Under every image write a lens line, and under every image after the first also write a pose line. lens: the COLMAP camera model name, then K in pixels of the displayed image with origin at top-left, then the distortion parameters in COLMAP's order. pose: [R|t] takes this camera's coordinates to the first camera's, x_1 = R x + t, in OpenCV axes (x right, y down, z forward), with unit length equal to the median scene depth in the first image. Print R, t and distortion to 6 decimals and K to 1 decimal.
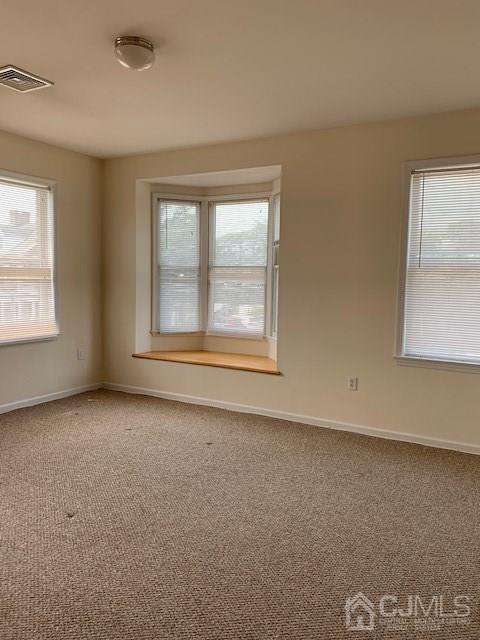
lens RADIAL K [[483.7, 0, 240.0], [0, 483.7, 320.0], [0, 0, 1]] dist [0.061854, -0.093499]
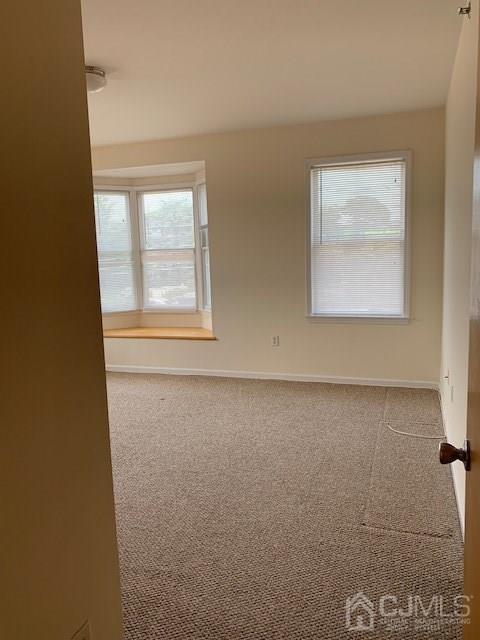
lens RADIAL K [[493.5, 0, 240.0], [0, 493.5, 320.0], [0, 0, 1]] dist [0.136079, -0.302211]
pose [[0.981386, -0.069380, 0.179072, -0.064467], [0.062765, 0.997129, 0.042352, 0.015939], [-0.181497, -0.030324, 0.982924, -0.181976]]
